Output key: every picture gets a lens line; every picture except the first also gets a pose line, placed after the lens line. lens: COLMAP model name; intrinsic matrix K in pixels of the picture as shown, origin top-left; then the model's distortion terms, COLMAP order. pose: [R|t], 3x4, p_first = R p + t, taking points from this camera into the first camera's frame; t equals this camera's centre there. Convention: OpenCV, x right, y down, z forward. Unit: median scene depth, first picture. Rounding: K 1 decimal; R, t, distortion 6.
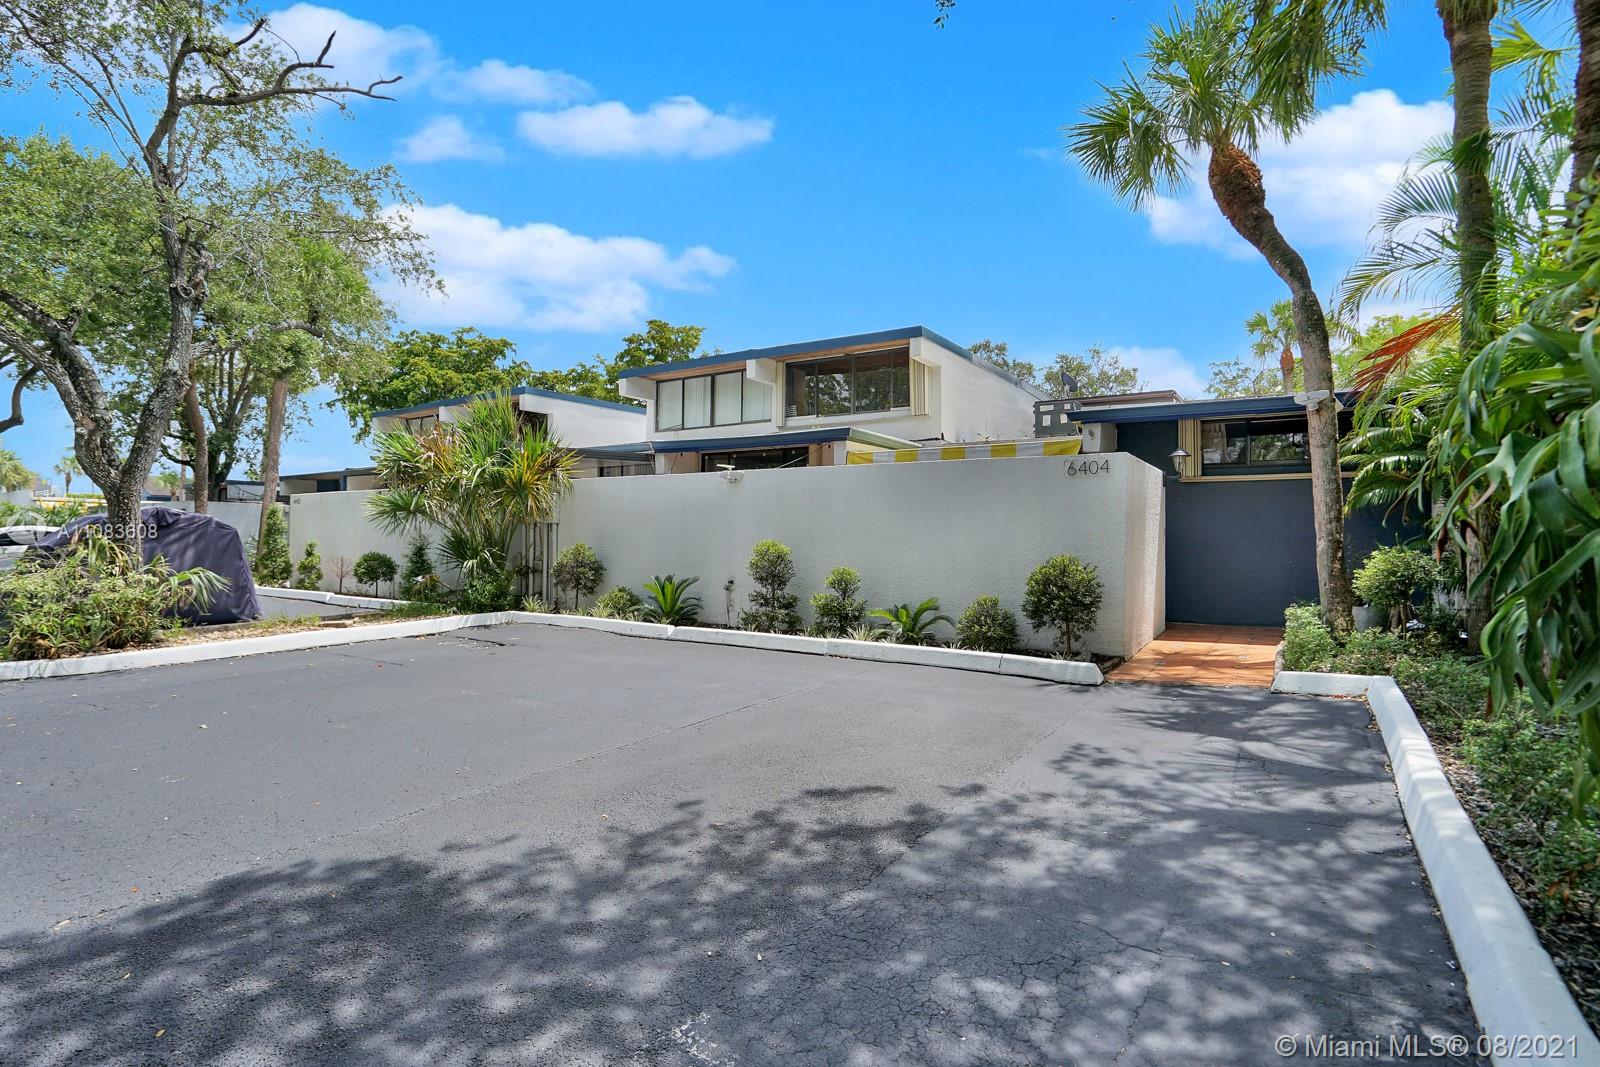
lens RADIAL K [[777.5, 0, 800.0], [0, 777.5, 533.5], [0, 0, 1]] dist [-0.052623, 0.018796]
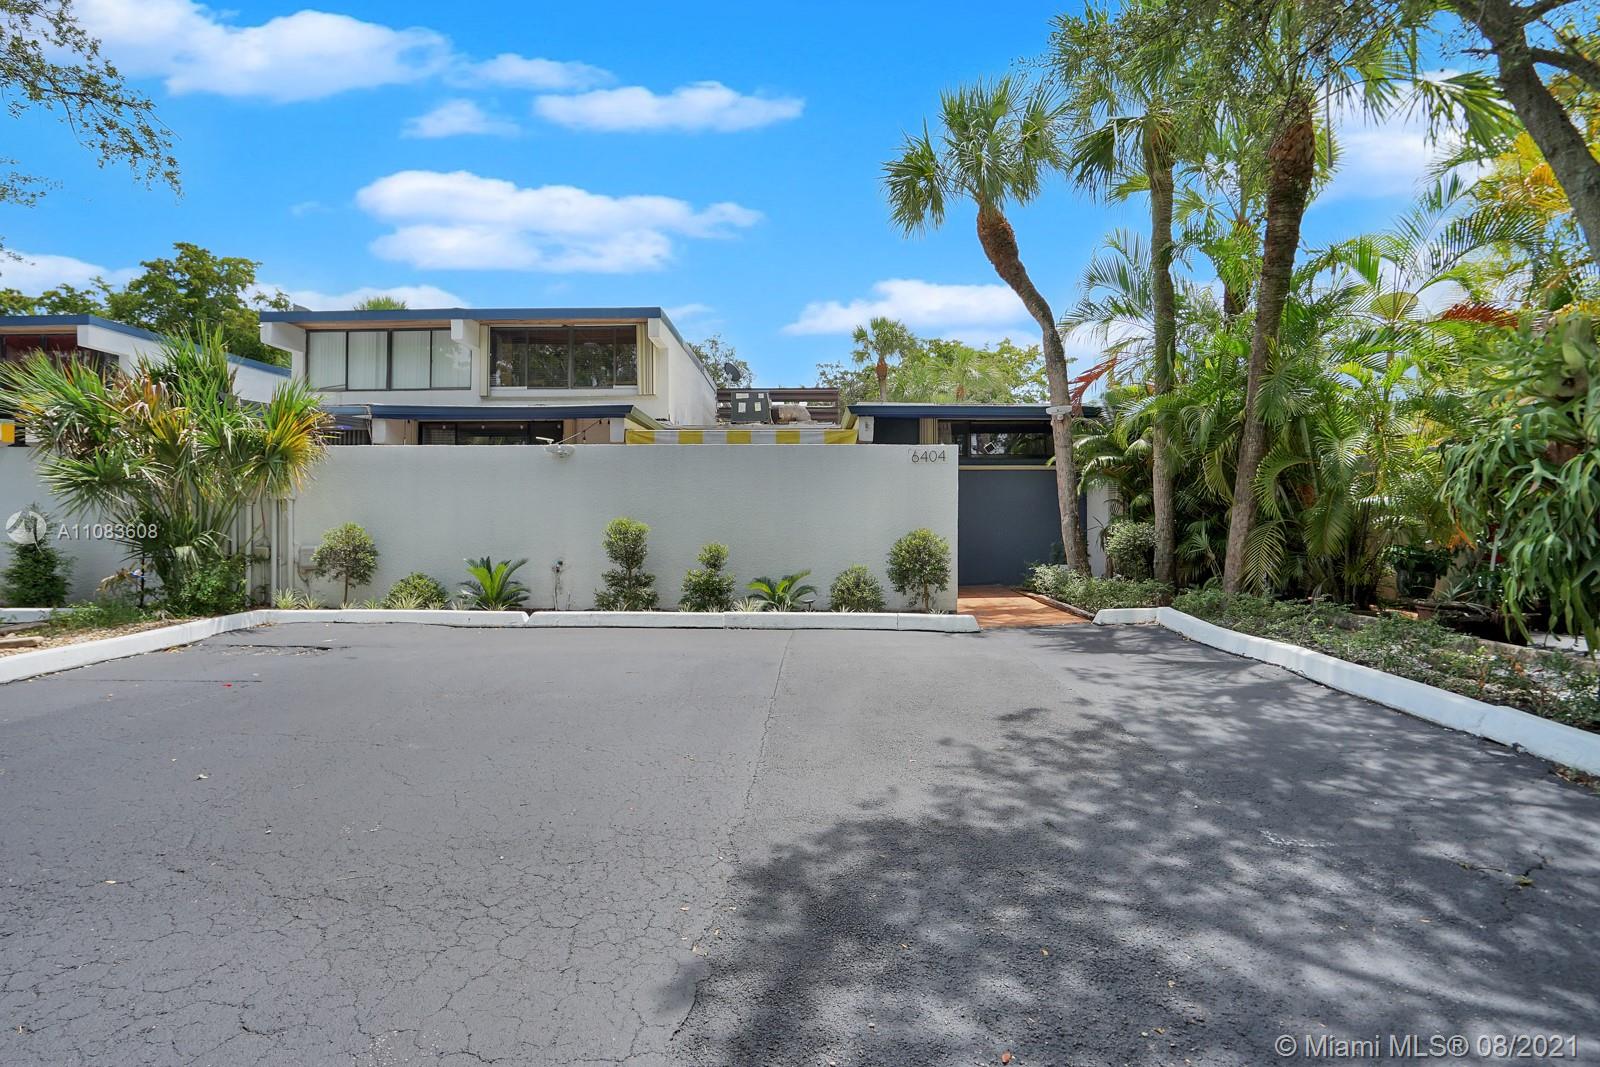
lens RADIAL K [[783.1, 0, 796.2], [0, 783.1, 519.5], [0, 0, 1]] dist [-0.051777, 0.019866]
pose [[0.855217, -0.007112, 0.518221, -1.031566], [0.002542, 0.999951, 0.009528, 0.004129], [-0.518264, -0.006831, 0.855193, 0.124437]]
